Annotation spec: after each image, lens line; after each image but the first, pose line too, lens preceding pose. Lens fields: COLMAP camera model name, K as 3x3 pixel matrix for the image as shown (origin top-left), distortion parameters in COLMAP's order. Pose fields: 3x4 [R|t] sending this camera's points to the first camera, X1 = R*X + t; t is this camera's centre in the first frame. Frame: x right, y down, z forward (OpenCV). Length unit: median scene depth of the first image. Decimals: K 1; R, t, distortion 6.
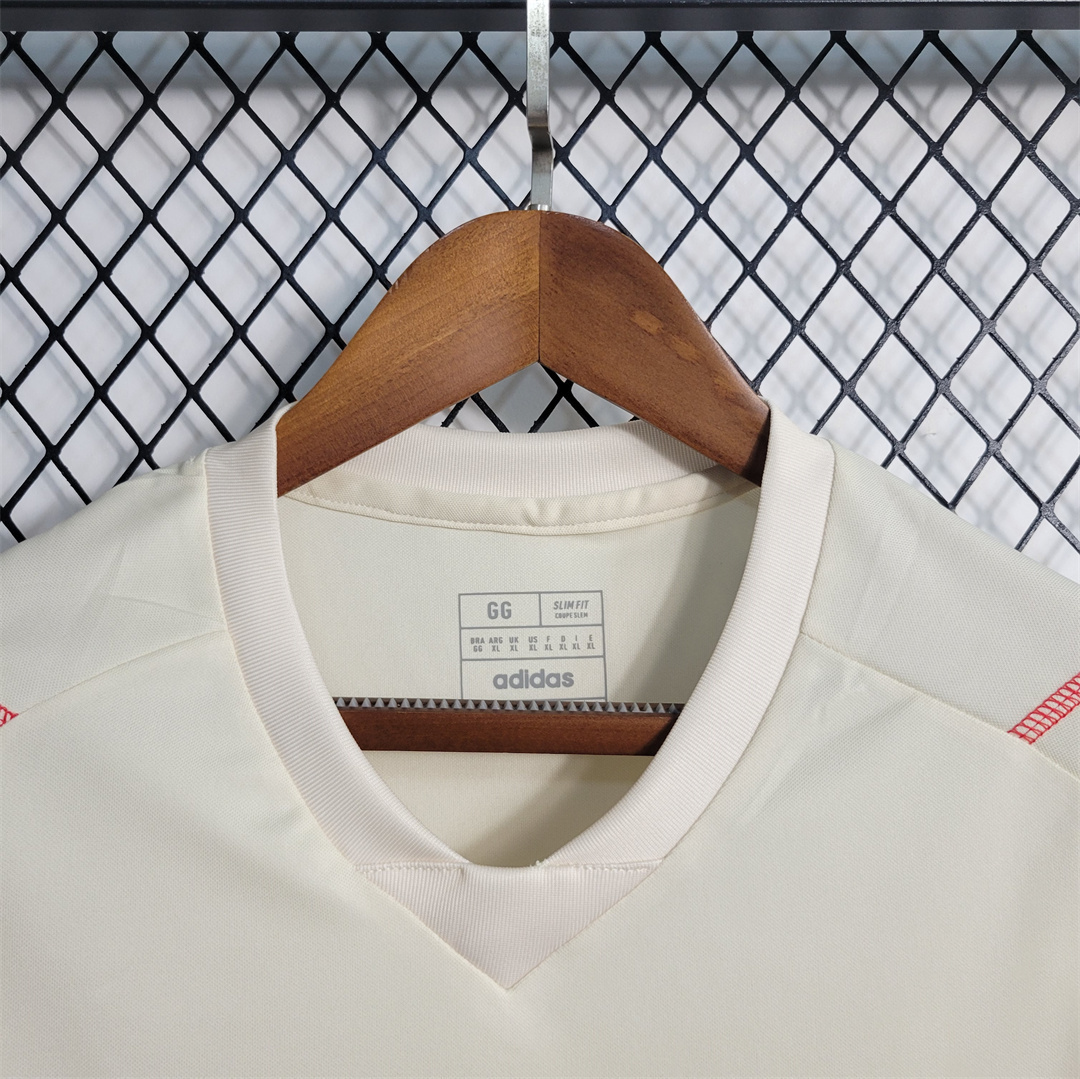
lens RADIAL K [[1128.3, 0, 501.4], [0, 1128.3, 540.0], [0, 0, 1]] dist [-0.010231, -0.012228]
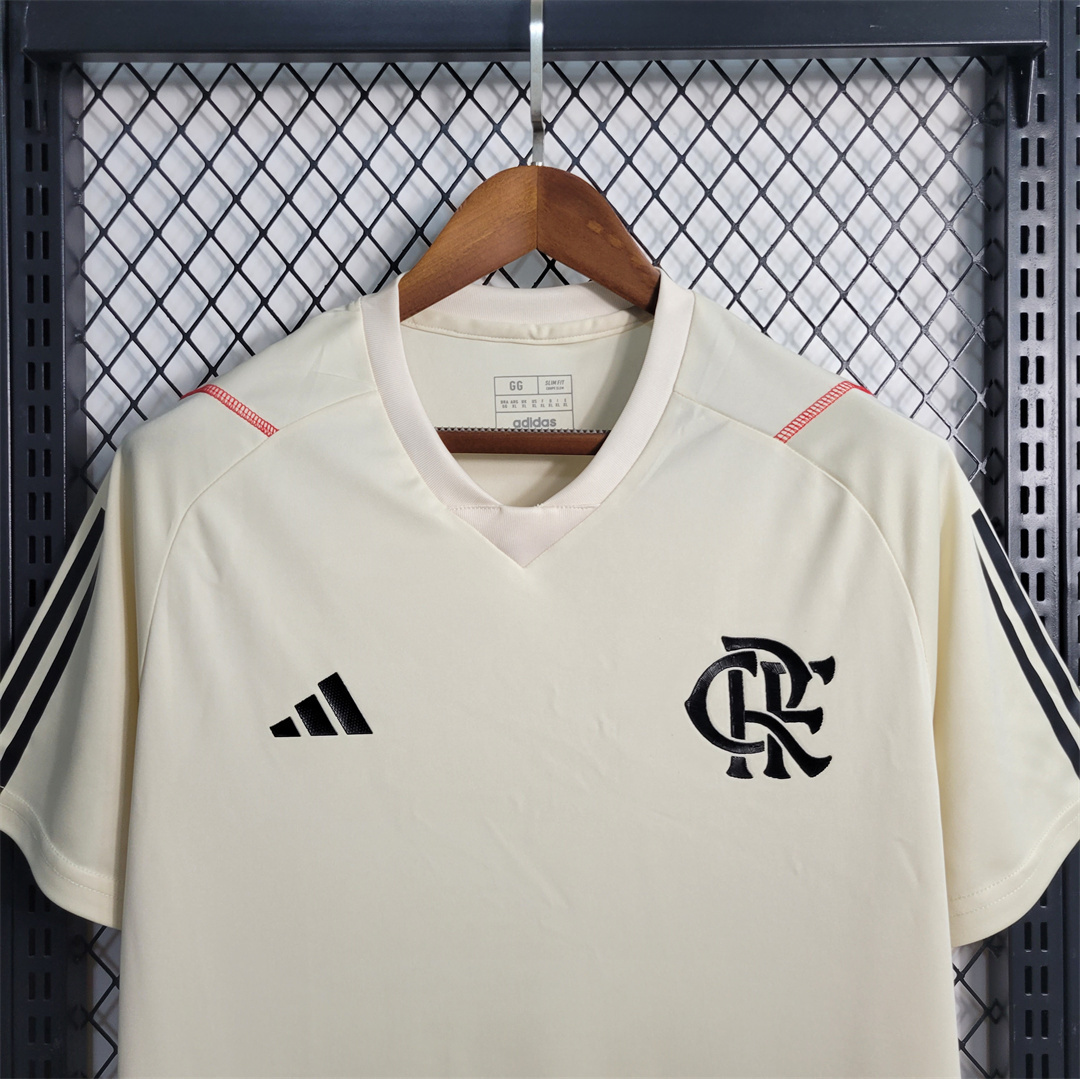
lens RADIAL K [[1128.3, 0, 501.4], [0, 1128.3, 540.0], [0, 0, 1]] dist [-0.010231, -0.012228]
pose [[0.999914, -0.007827, 0.010537, -0.047393], [0.006714, 0.994785, 0.101769, 0.125518], [-0.011278, -0.101690, 0.994752, -0.866723]]
